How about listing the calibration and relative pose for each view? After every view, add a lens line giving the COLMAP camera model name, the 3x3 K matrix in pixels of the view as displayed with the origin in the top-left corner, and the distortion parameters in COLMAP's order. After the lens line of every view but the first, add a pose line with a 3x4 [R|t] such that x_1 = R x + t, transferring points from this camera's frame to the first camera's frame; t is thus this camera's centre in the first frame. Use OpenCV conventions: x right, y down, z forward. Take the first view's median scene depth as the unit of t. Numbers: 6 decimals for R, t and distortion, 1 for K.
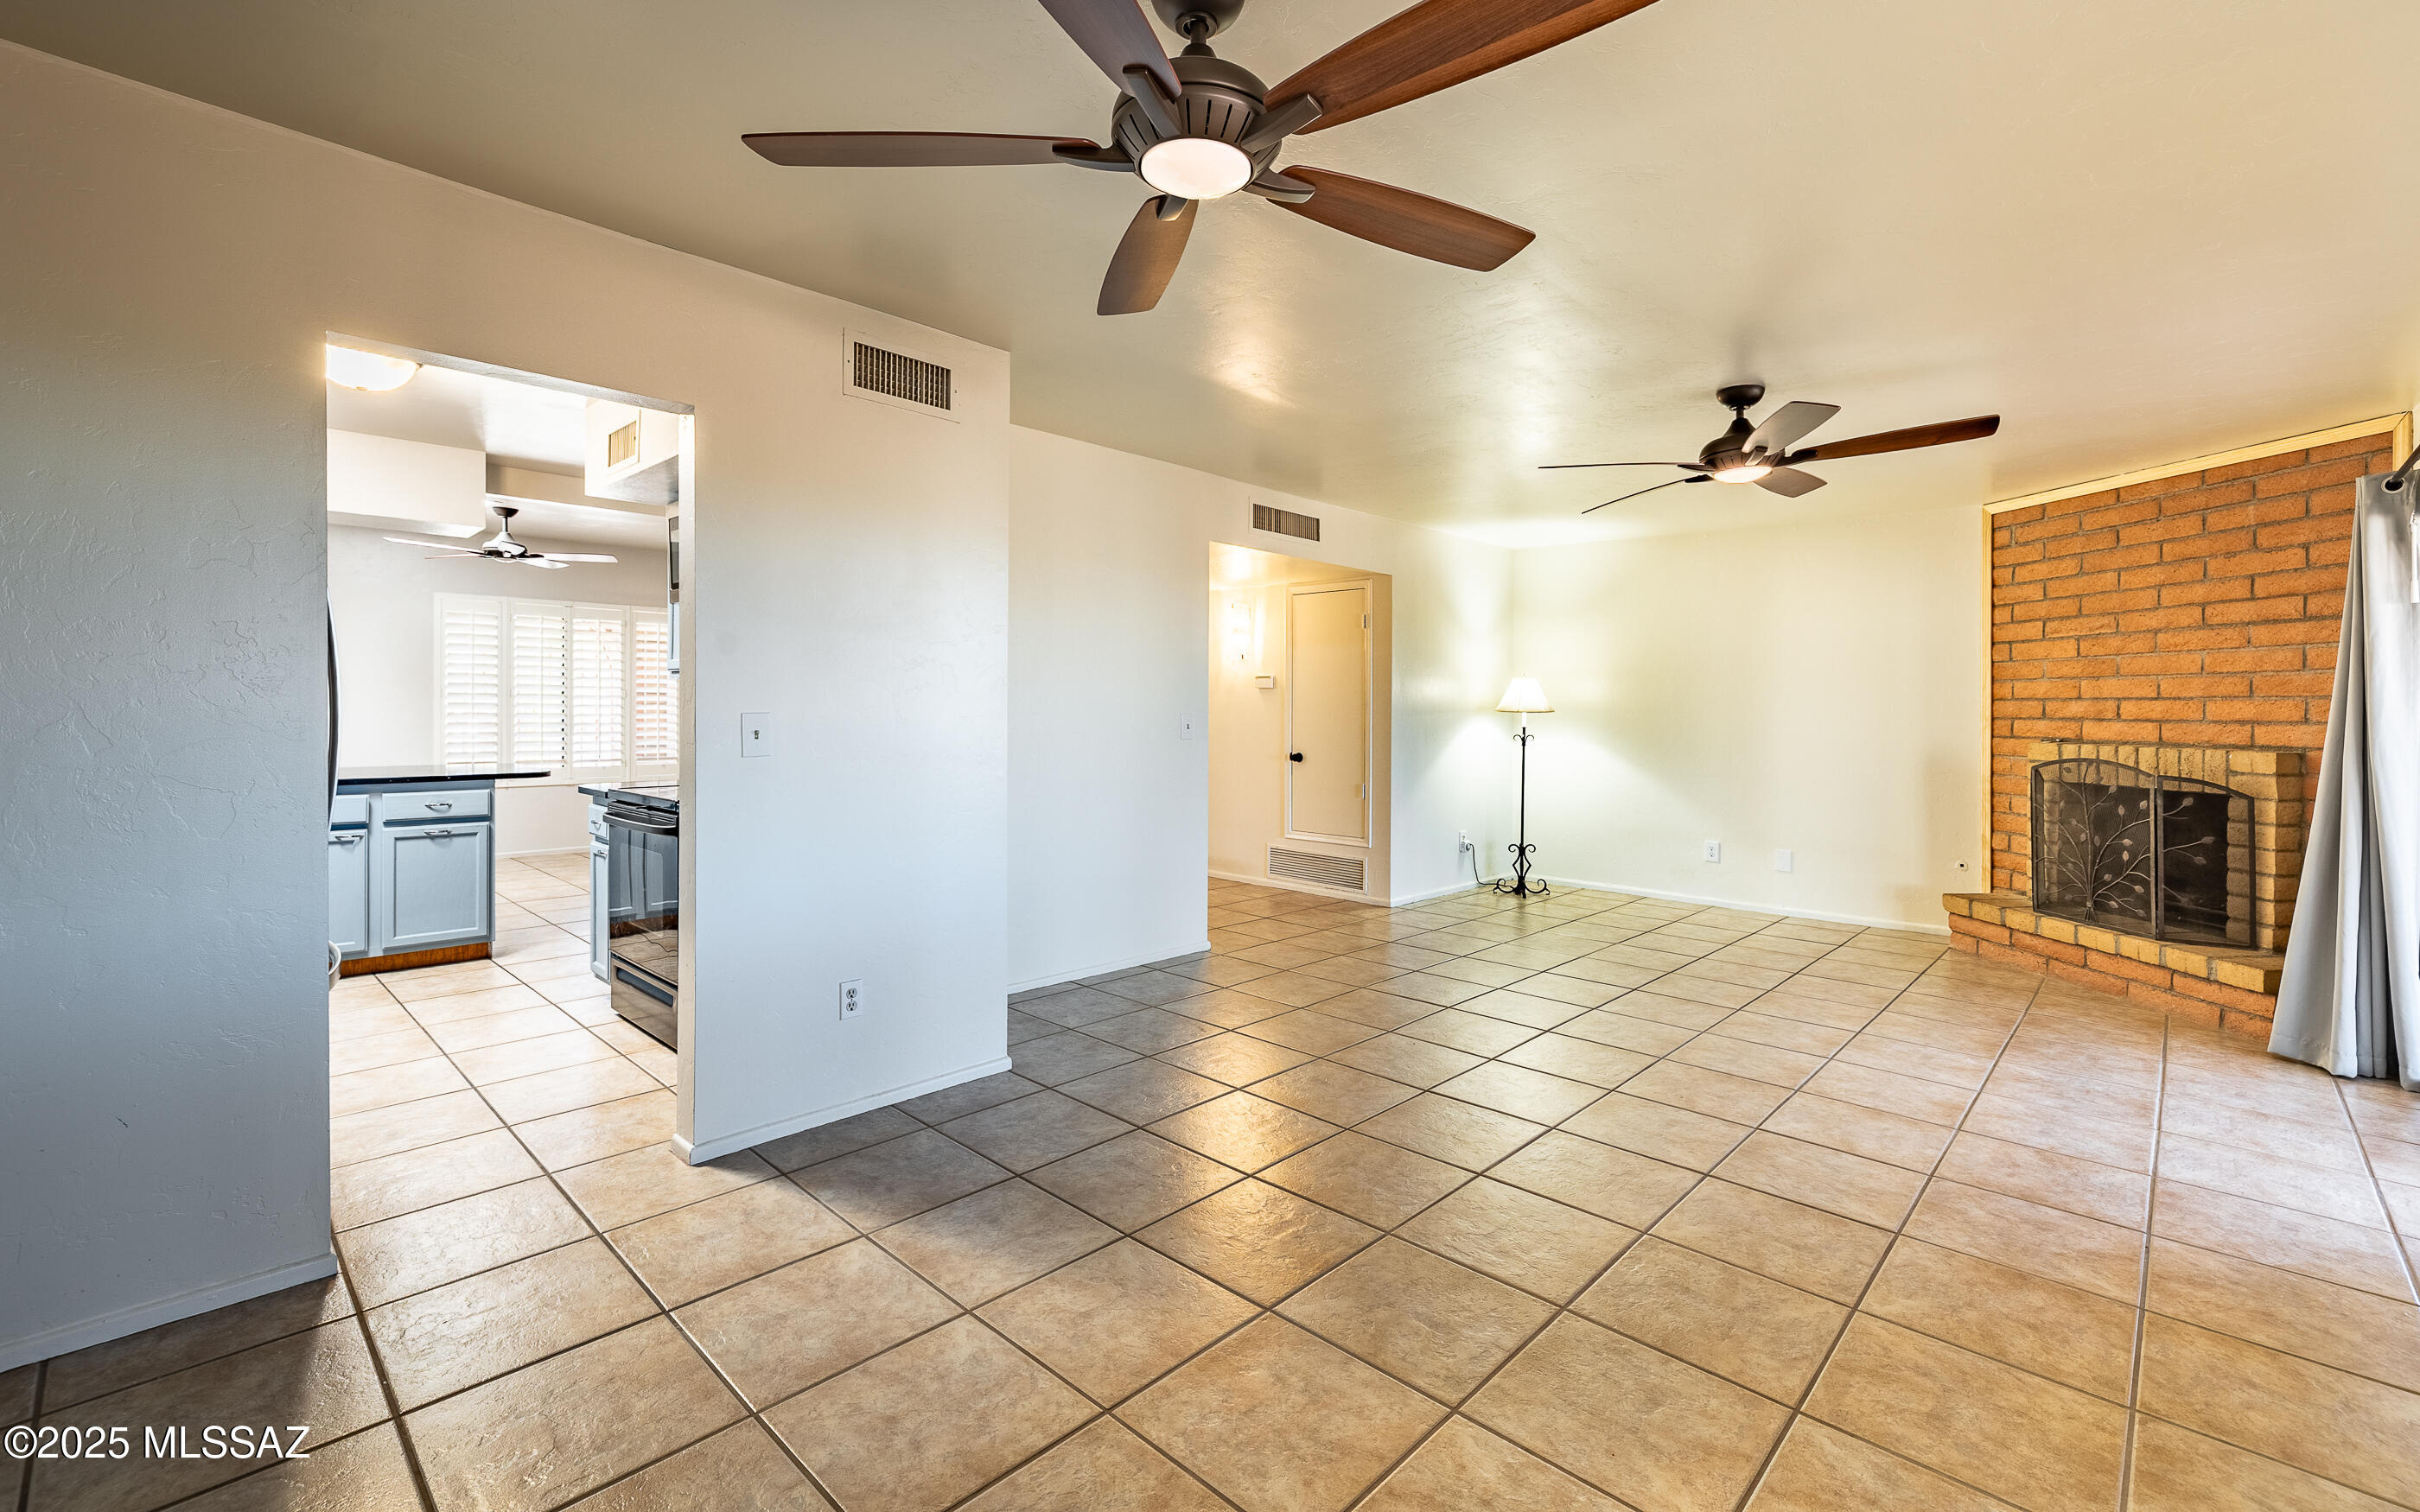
lens RADIAL K [[1029.2, 0, 1220.5], [0, 1029.2, 694.4], [0, 0, 1]] dist [-0.000532, 0.000000]
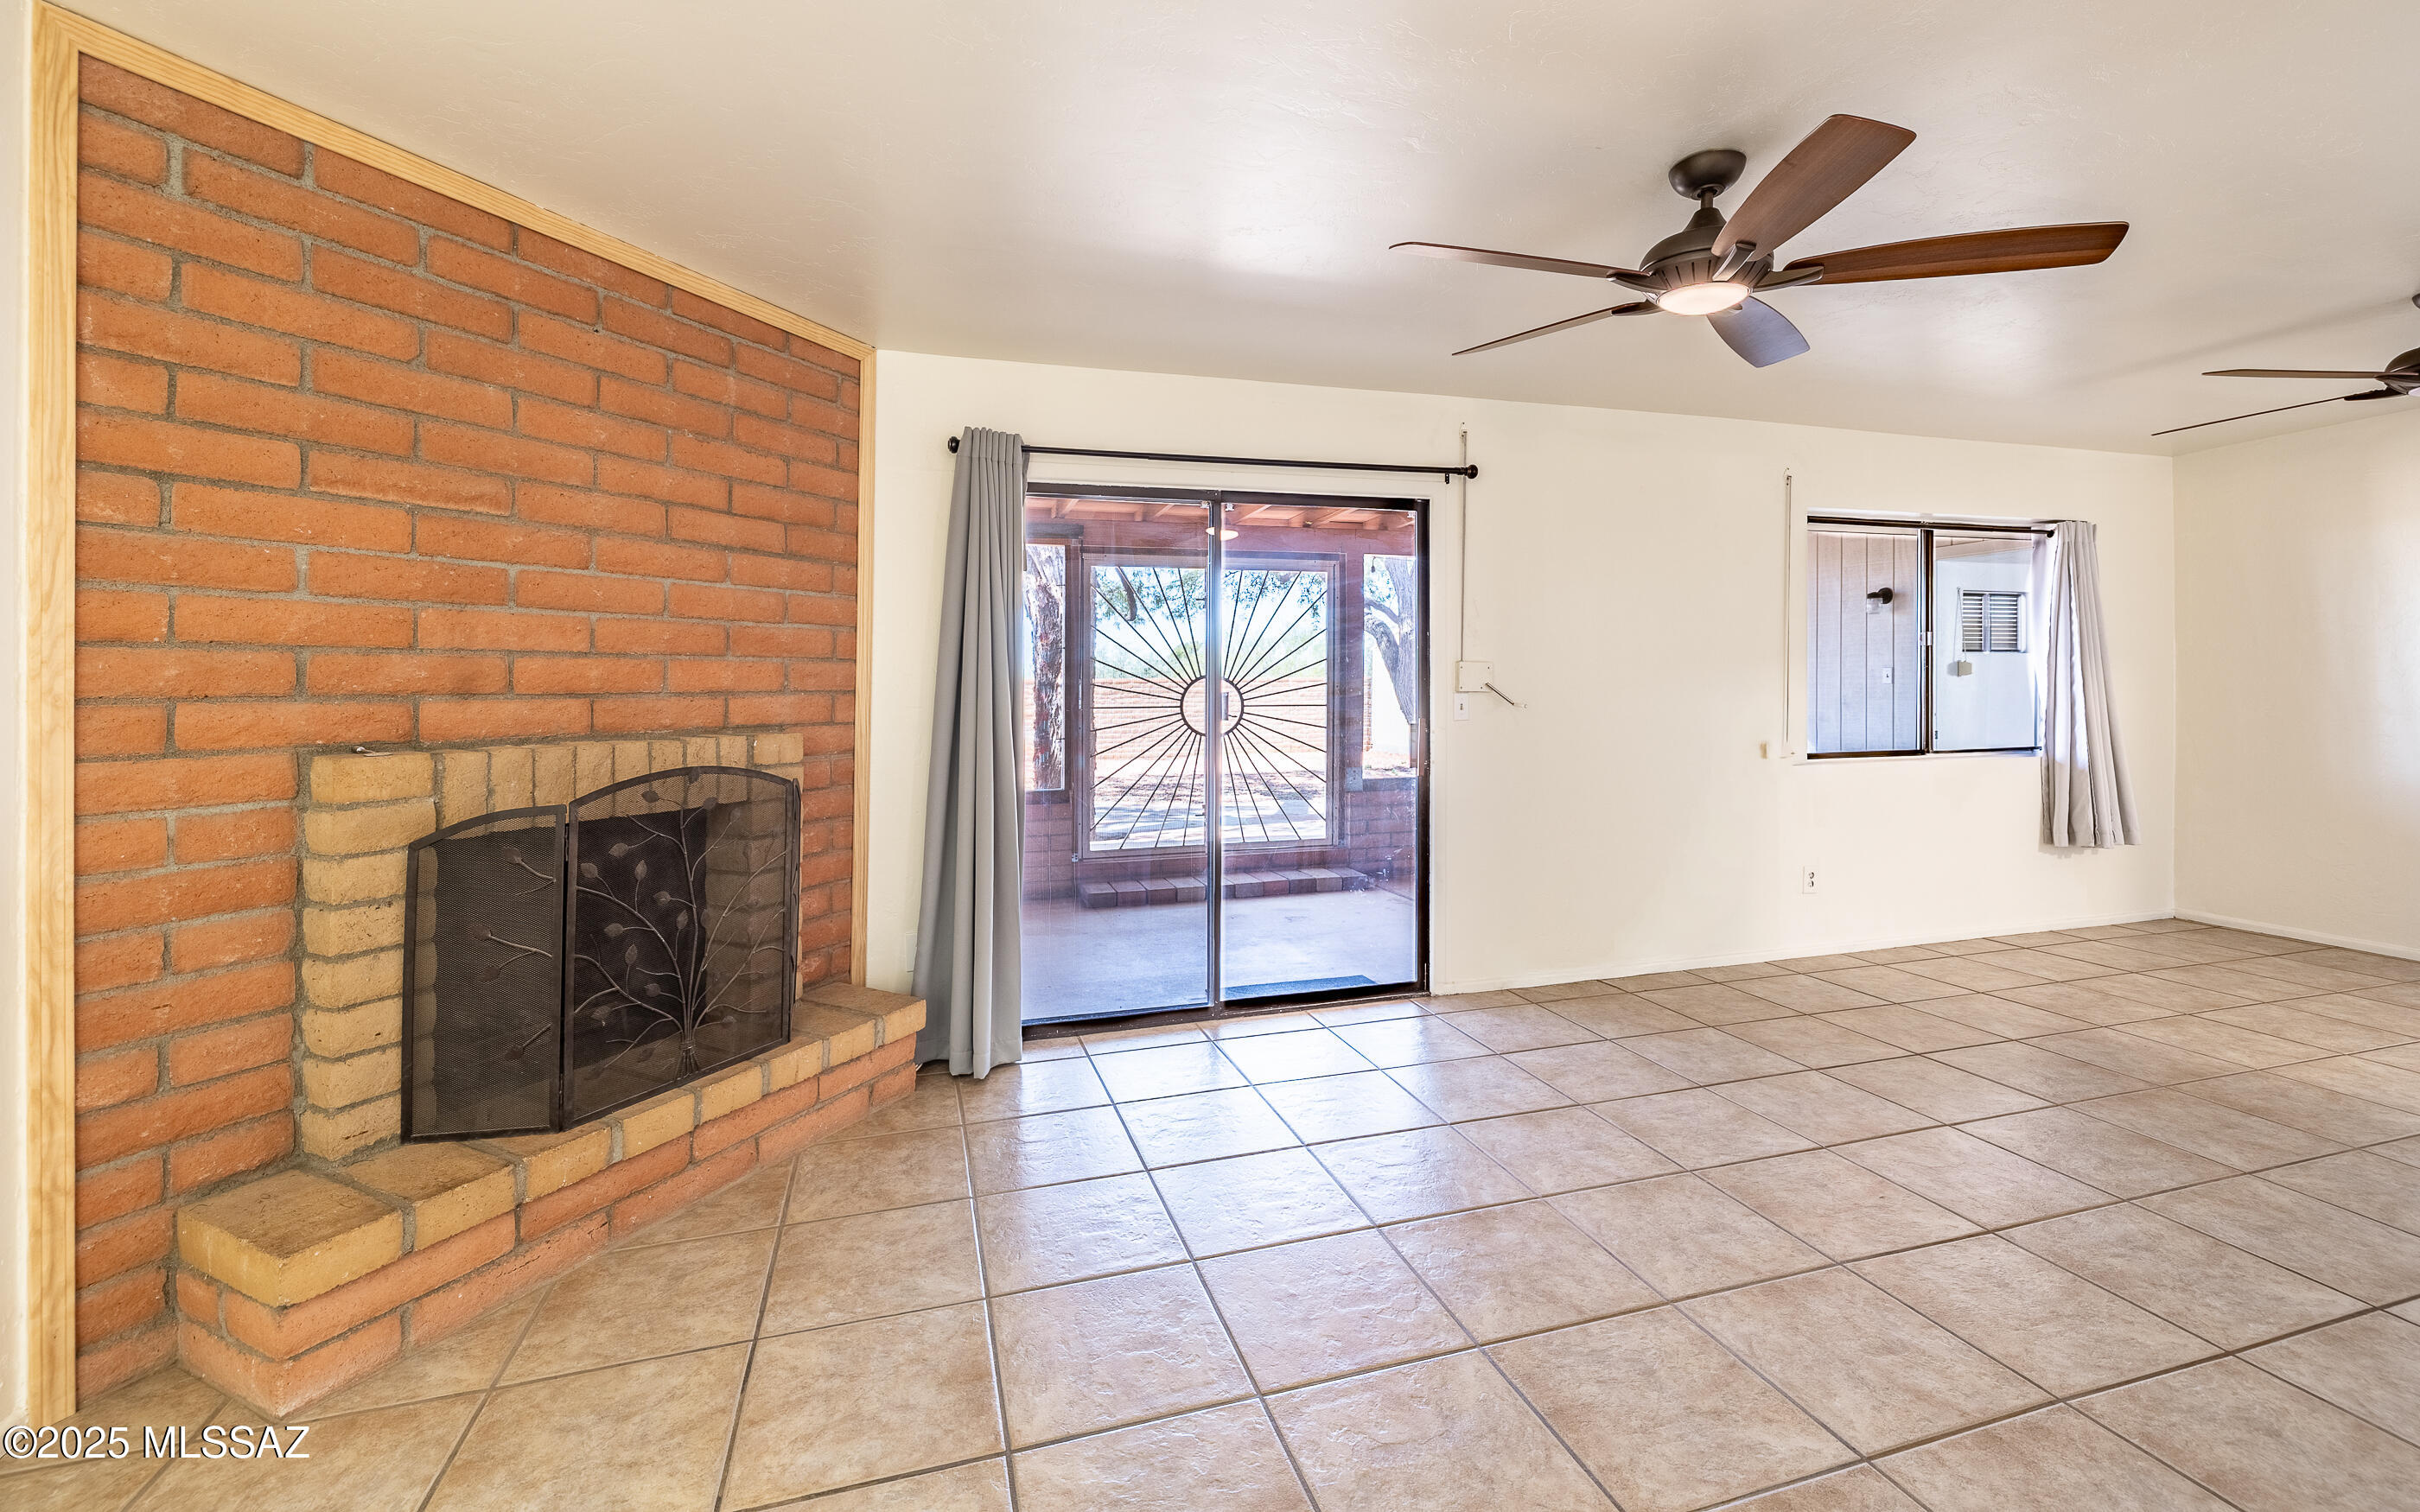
lens RADIAL K [[1029.2, 0, 1222.2], [0, 1029.2, 688.2], [0, 0, 1]] dist [-0.000532, 0.000000]
pose [[-0.868687, -0.000106, 0.495361, 0.343787], [-0.002307, 0.999990, -0.003832, 0.023918], [-0.495356, -0.004472, -0.868679, 1.297071]]
